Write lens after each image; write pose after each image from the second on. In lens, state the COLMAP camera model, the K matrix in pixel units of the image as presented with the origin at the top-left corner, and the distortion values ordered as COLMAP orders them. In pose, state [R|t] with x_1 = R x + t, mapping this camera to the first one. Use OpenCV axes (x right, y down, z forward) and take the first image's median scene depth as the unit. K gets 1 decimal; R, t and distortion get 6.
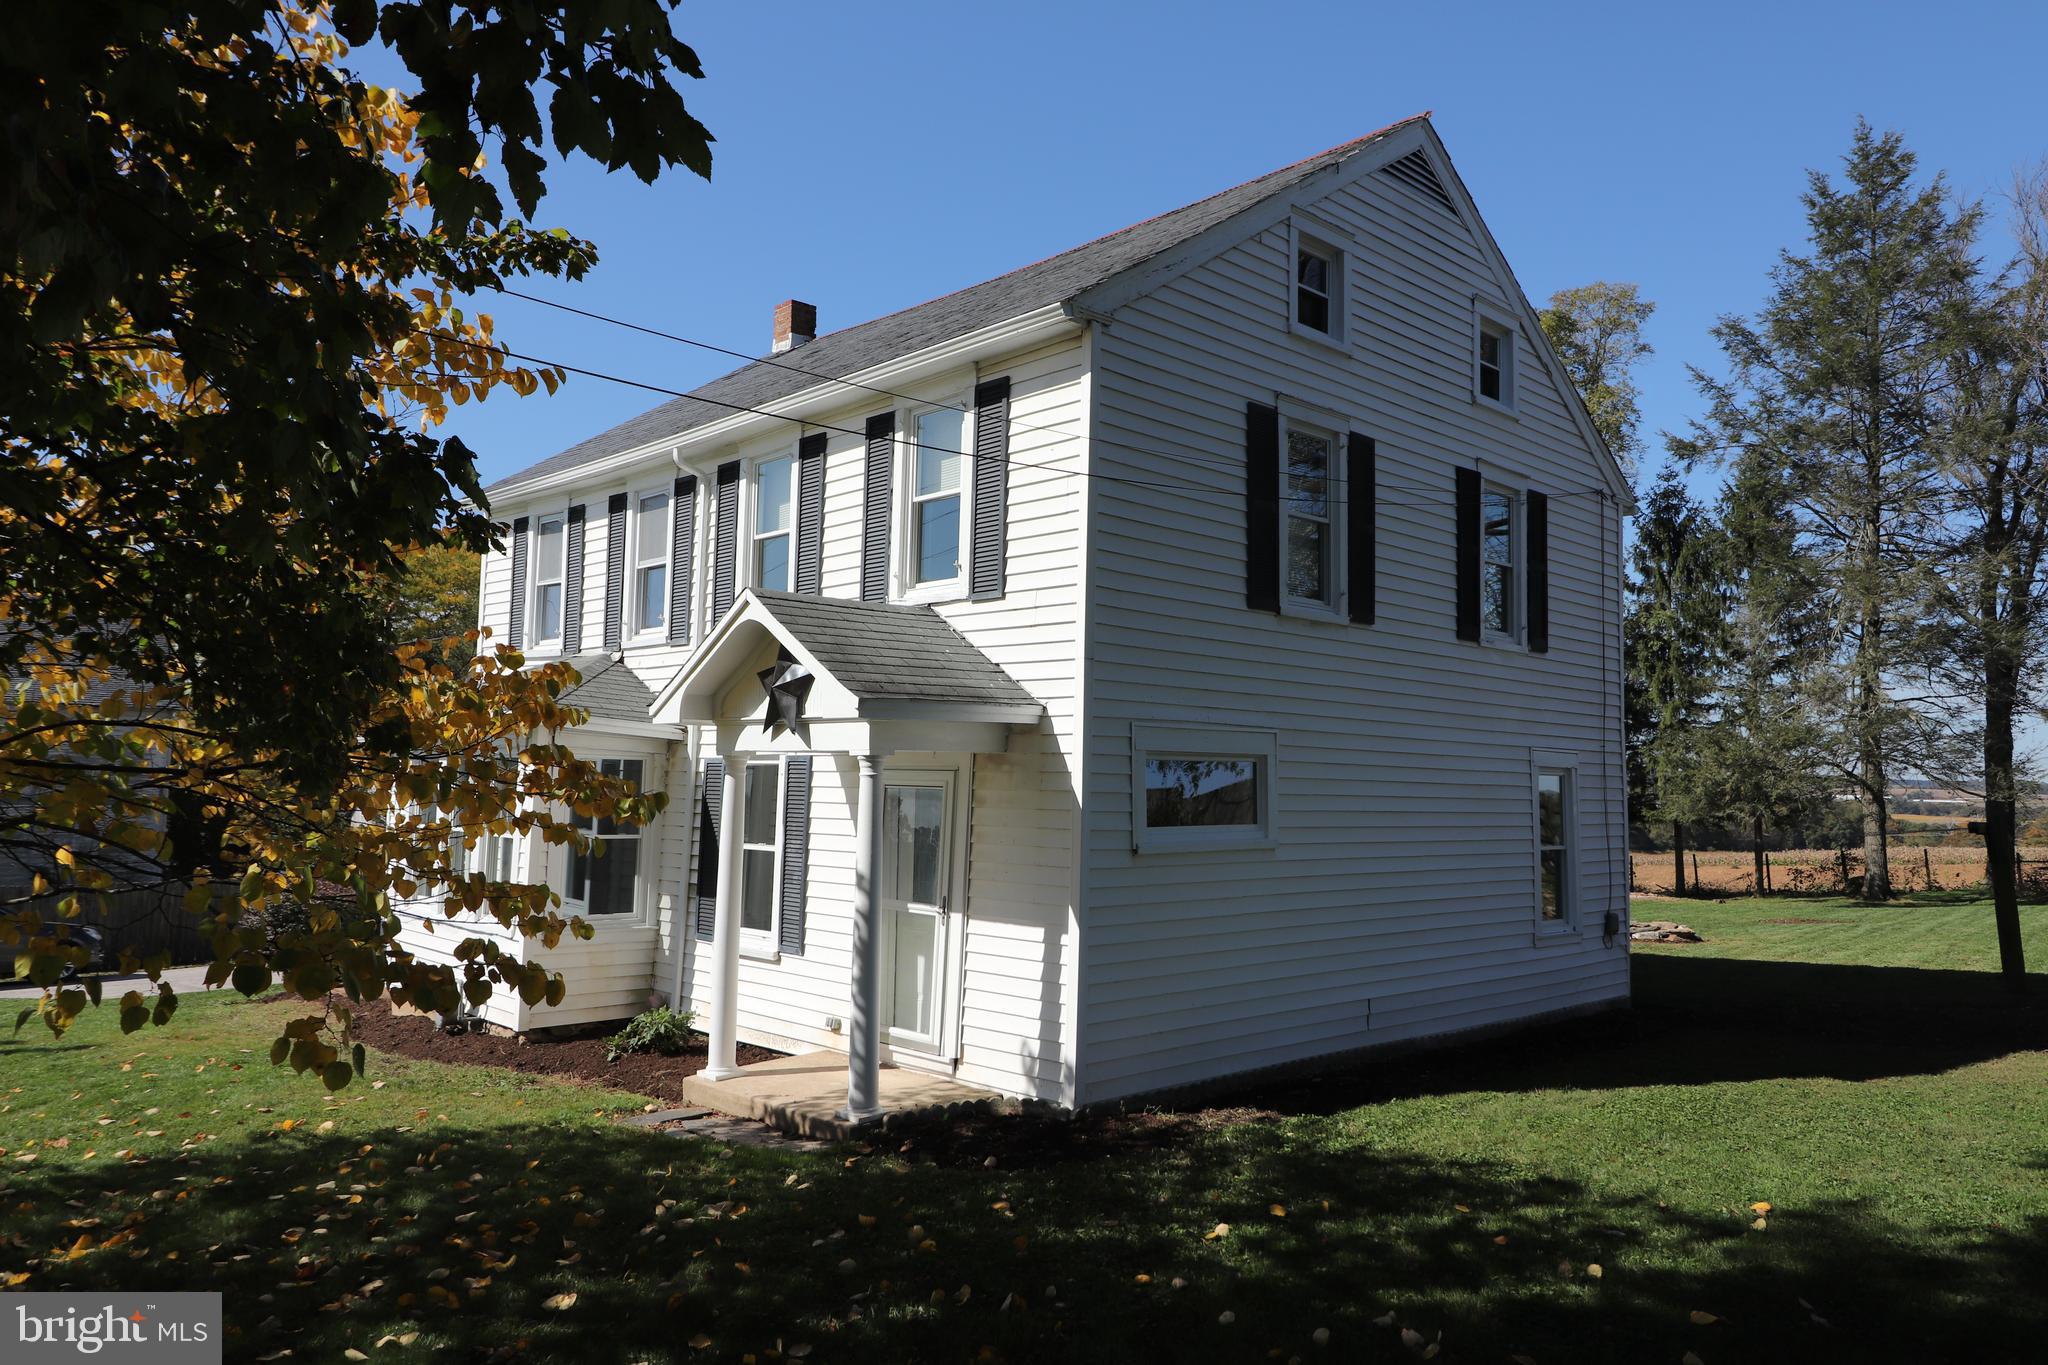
lens RADIAL K [[1376.2, 0, 1024.0], [0, 1376.2, 682.5], [0, 0, 1]] dist [0.006439, 0.006319]
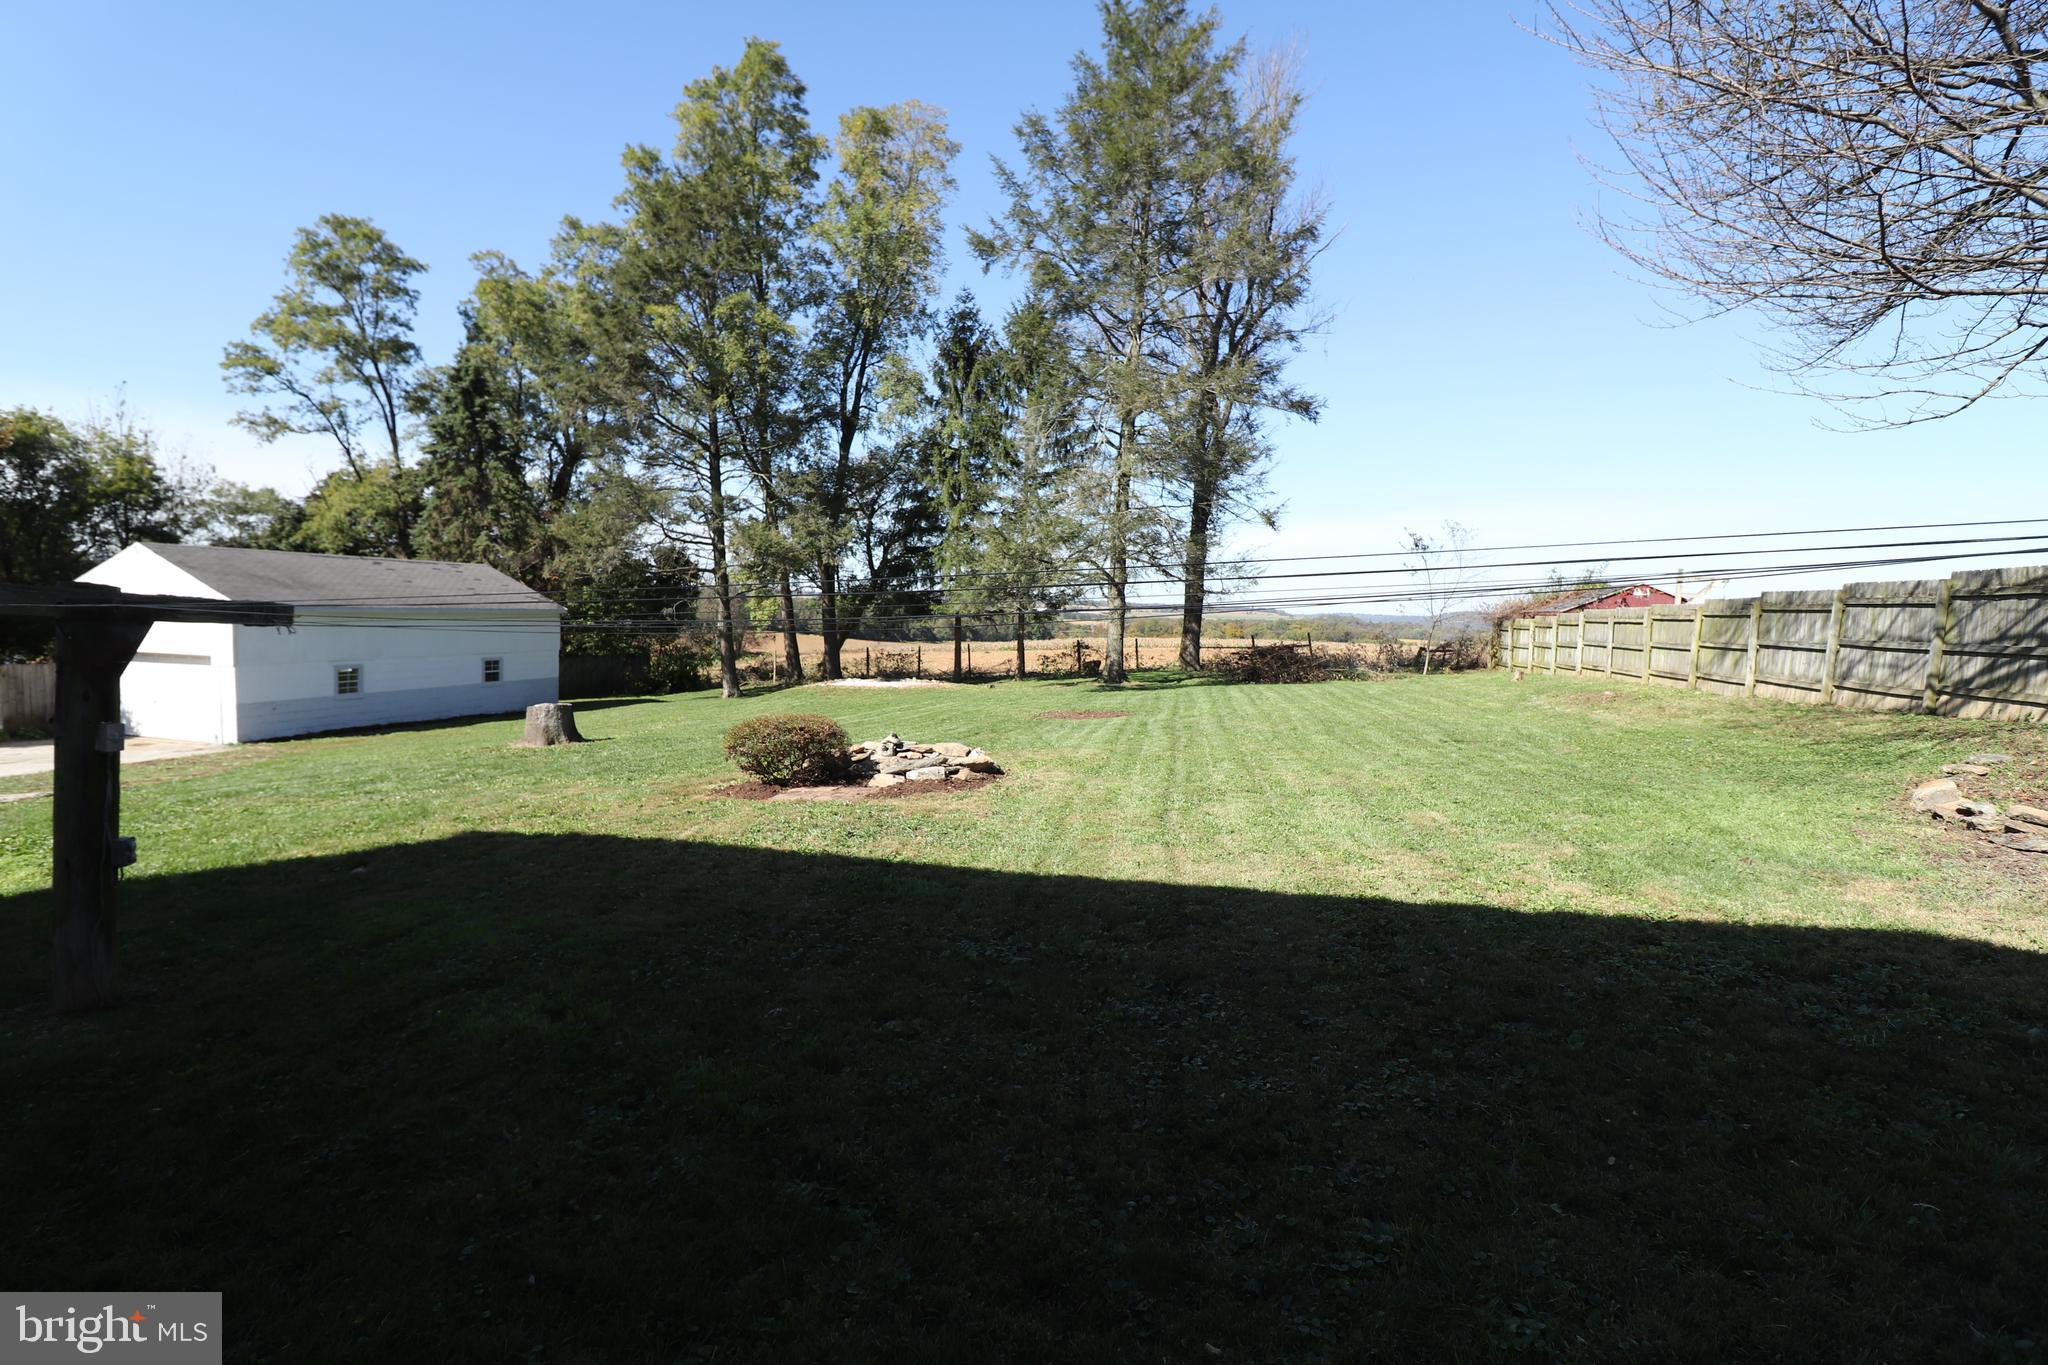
lens RADIAL K [[942.8, 0, 1025.6], [0, 942.8, 673.2], [0, 0, 1]] dist [0.002606, 0.000113]
pose [[0.867301, -0.019371, 0.497407, 0.208726], [-0.058548, 0.988337, 0.140577, 0.055670], [-0.494328, -0.151045, 0.856052, 0.464819]]
